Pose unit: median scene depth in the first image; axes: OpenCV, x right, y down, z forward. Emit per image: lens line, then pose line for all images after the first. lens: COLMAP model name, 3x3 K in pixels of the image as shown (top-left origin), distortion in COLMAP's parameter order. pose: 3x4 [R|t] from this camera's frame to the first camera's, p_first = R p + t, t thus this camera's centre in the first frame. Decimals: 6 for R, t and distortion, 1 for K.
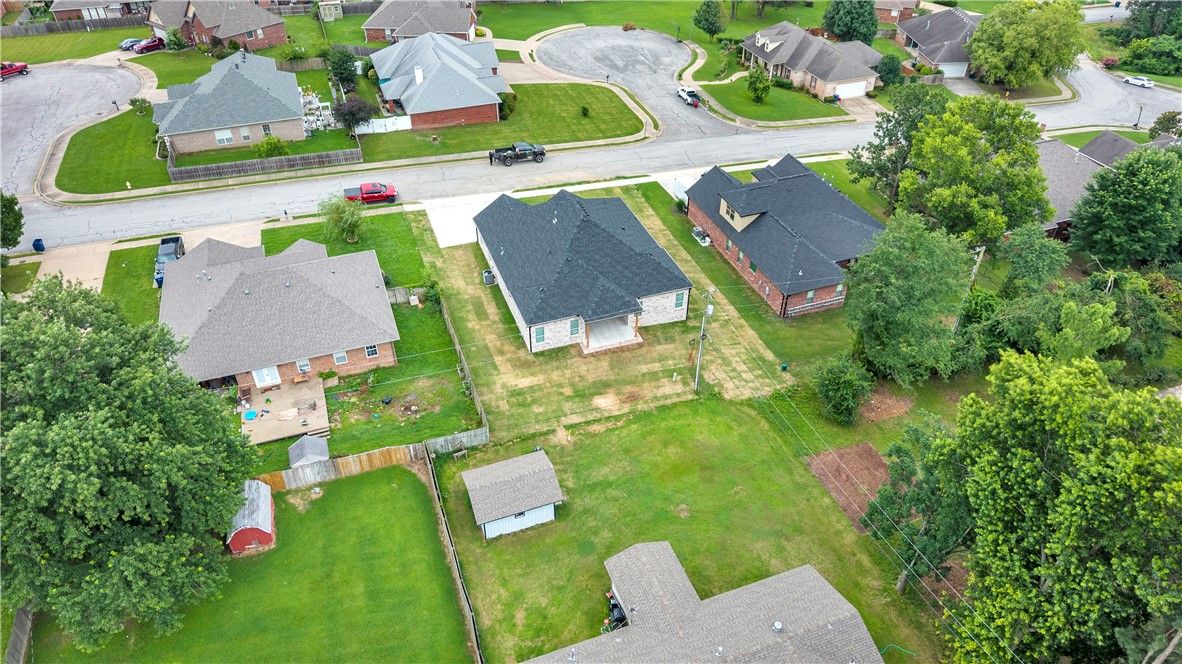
lens RADIAL K [[814.3, 0, 591.0], [0, 814.3, 332.0], [0, 0, 1]] dist [0.059024, -0.085956]
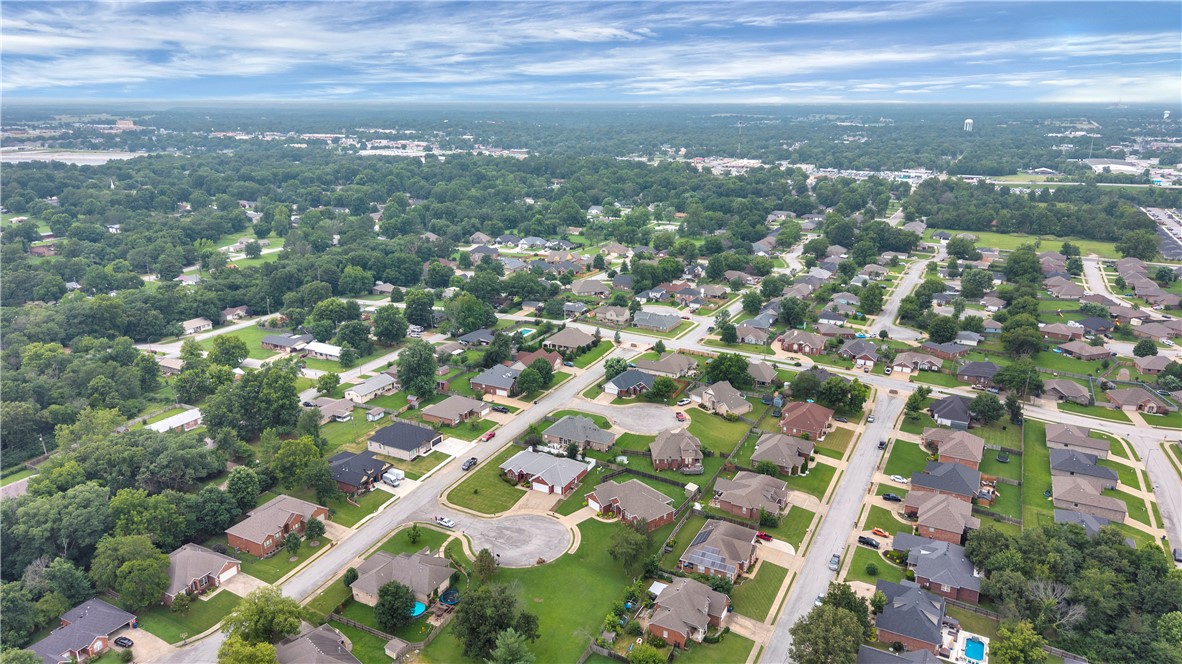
lens RADIAL K [[780.2, 0, 591.0], [0, 780.2, 332.0], [0, 0, 1]] dist [0.061340, 0.000371]
pose [[-0.731879, 0.205134, -0.649826, 0.940565], [-0.411694, 0.626794, 0.661542, -1.854860], [0.543011, 0.751698, -0.374284, 1.482373]]
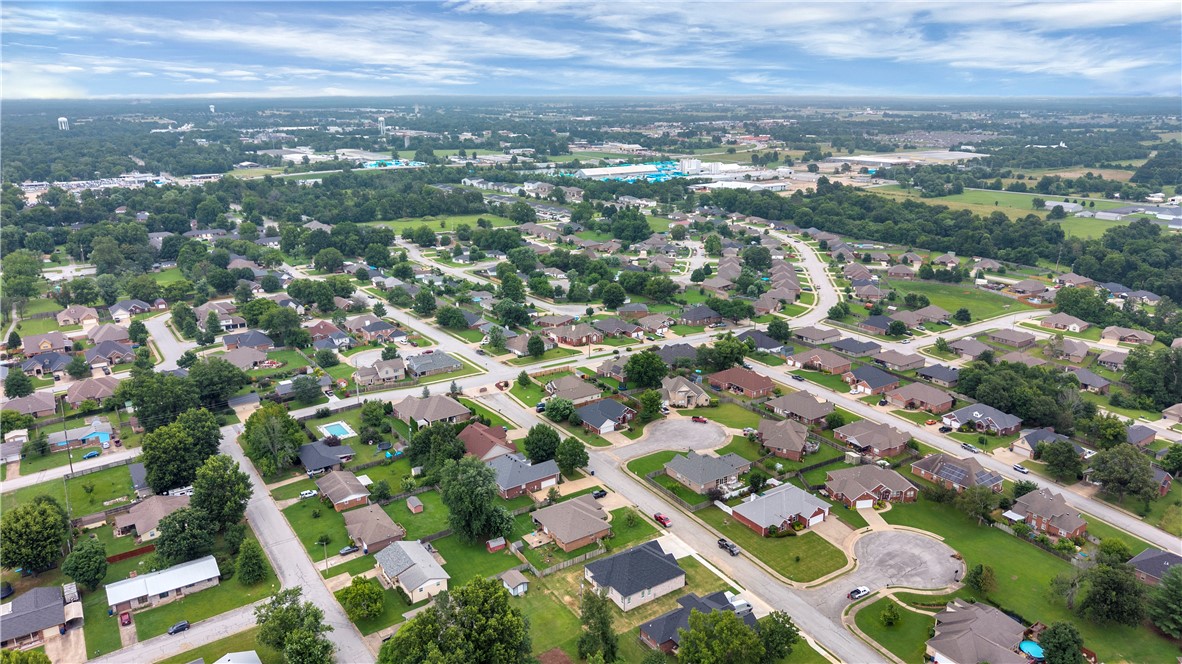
lens RADIAL K [[814.3, 0, 591.0], [0, 814.3, 332.0], [0, 0, 1]] dist [0.059024, -0.085956]
pose [[0.263606, 0.283386, -0.922065, 1.278917], [-0.592803, 0.801667, 0.076908, -0.492628], [0.760984, 0.526330, 0.379316, -0.273196]]
